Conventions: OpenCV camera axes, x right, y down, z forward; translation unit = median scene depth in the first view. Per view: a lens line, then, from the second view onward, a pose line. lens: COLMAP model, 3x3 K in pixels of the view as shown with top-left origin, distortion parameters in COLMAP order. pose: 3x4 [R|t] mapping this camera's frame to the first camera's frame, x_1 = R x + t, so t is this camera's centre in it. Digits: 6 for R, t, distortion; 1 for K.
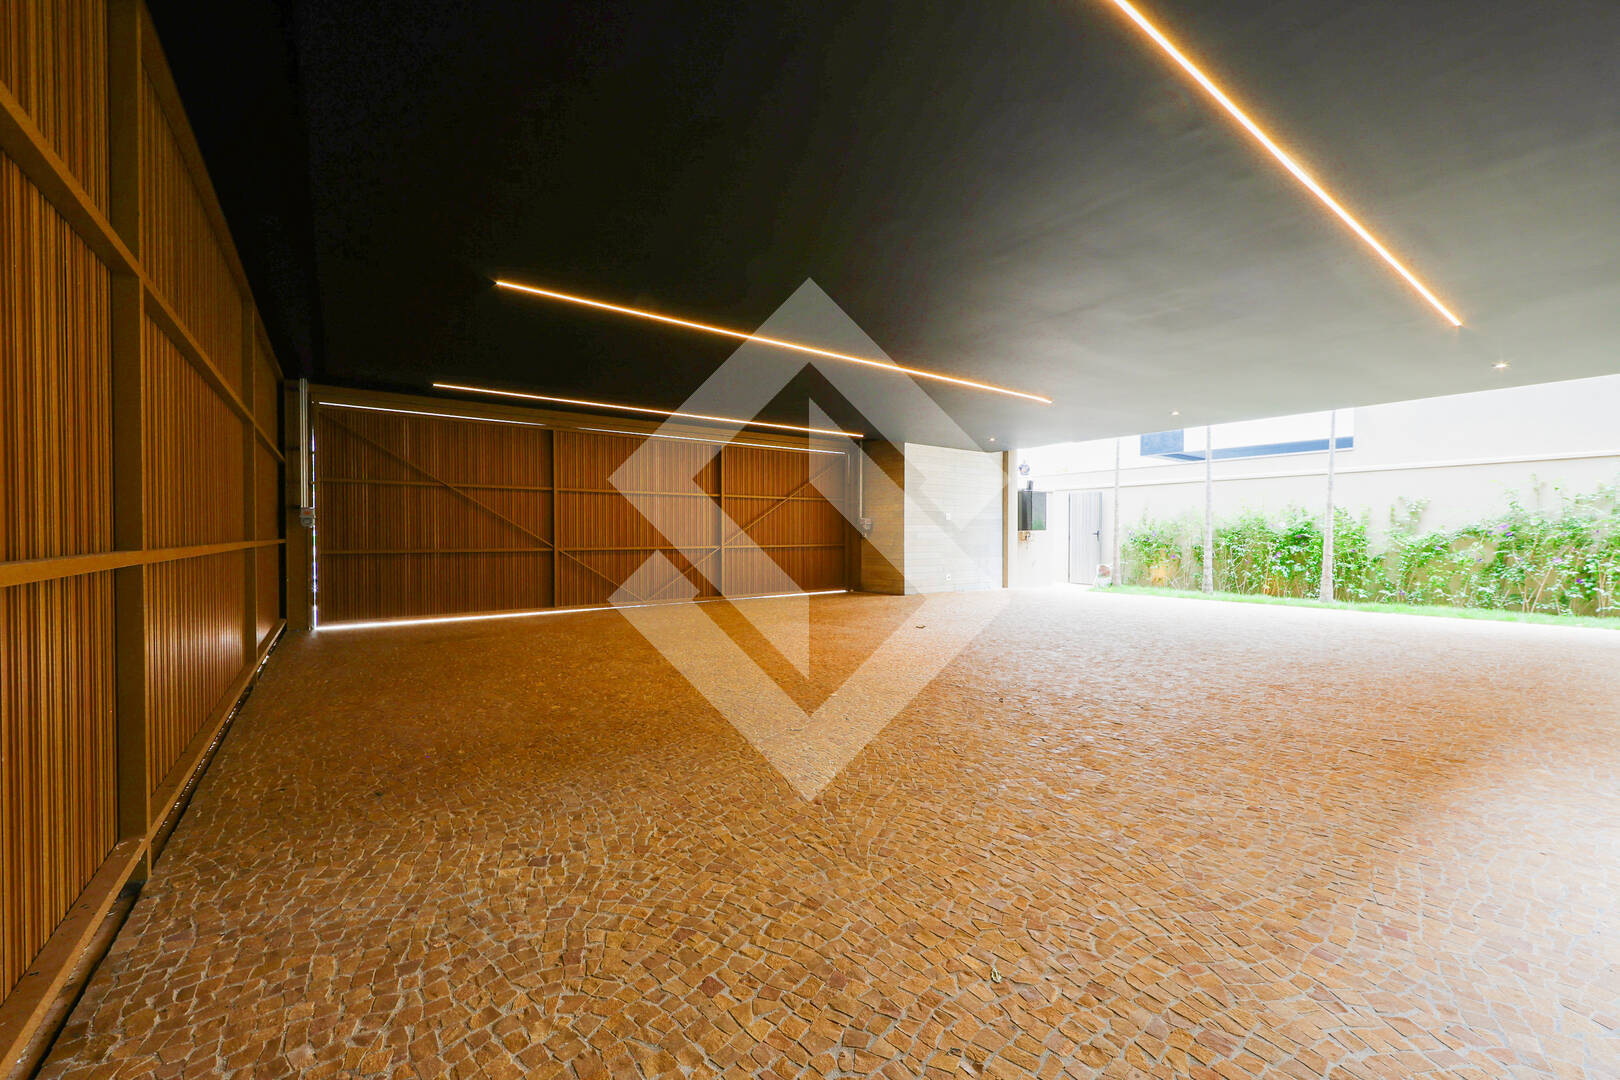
lens RADIAL K [[640.7, 0, 805.6], [0, 640.7, 544.1], [0, 0, 1]] dist [0.003383, -0.000509]
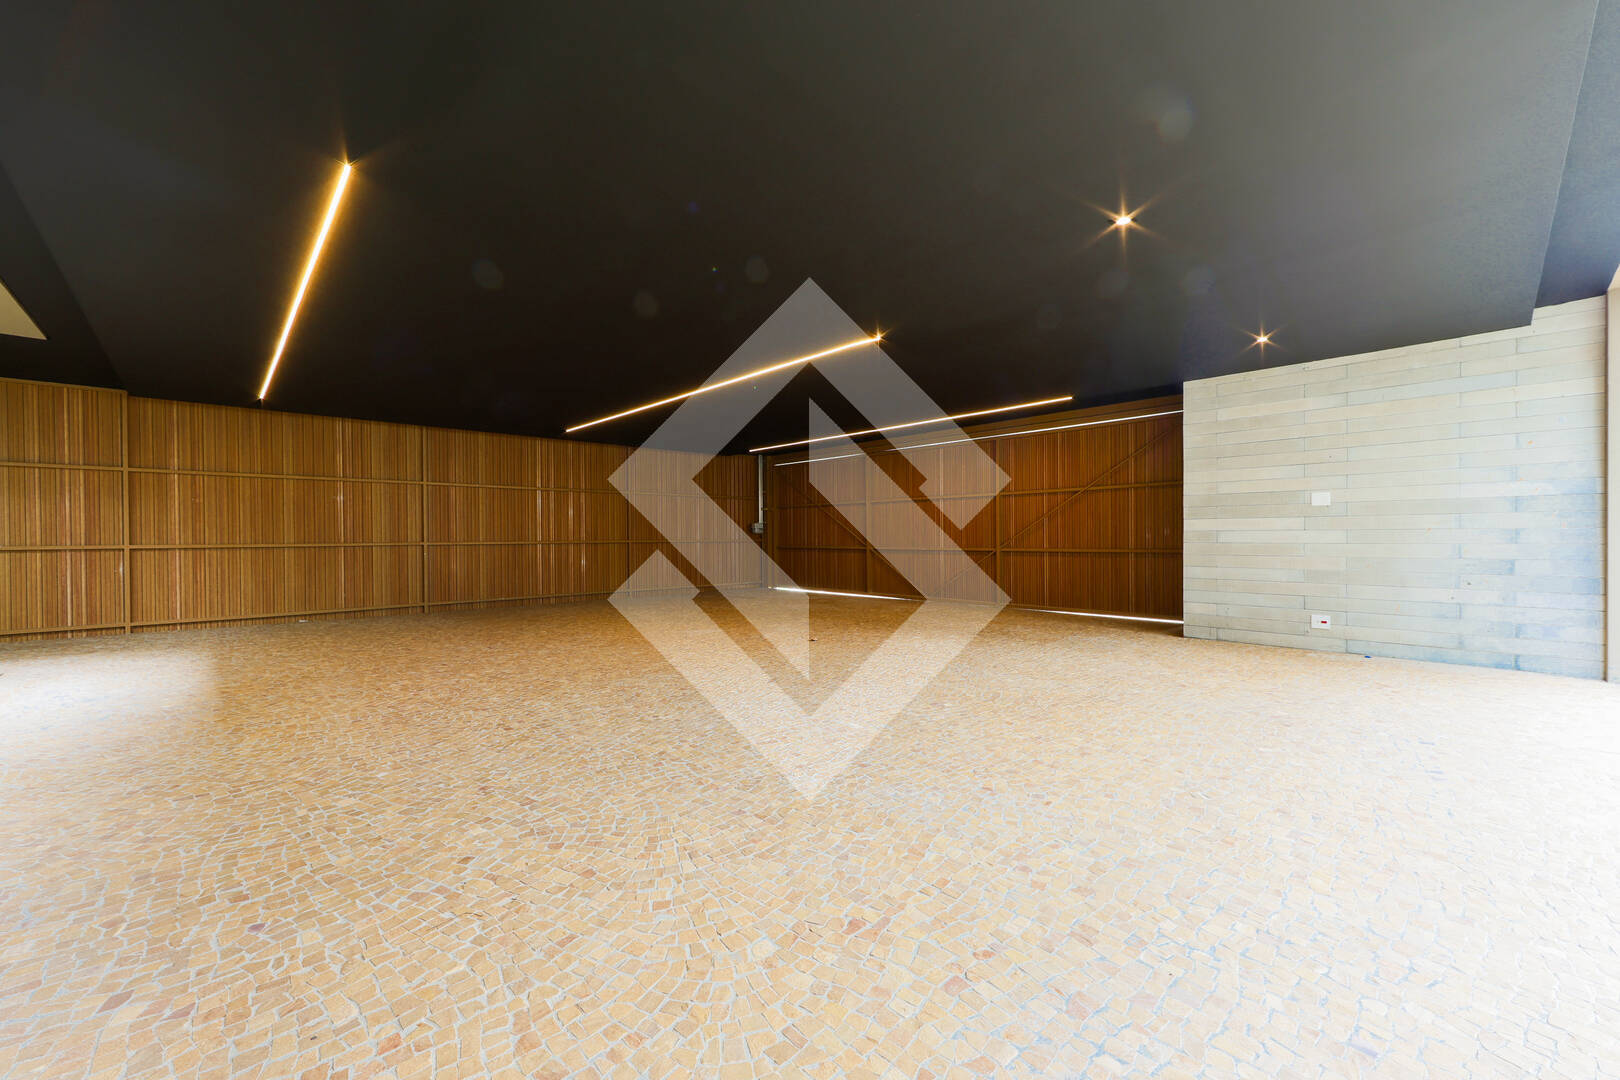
lens RADIAL K [[640.7, 0, 807.9], [0, 640.7, 537.0], [0, 0, 1]] dist [0.003383, -0.000509]
pose [[0.141520, 0.006559, -0.989914, 0.960686], [0.003462, 0.999969, 0.007121, -0.027658], [0.989929, -0.004435, 0.141493, 0.779113]]
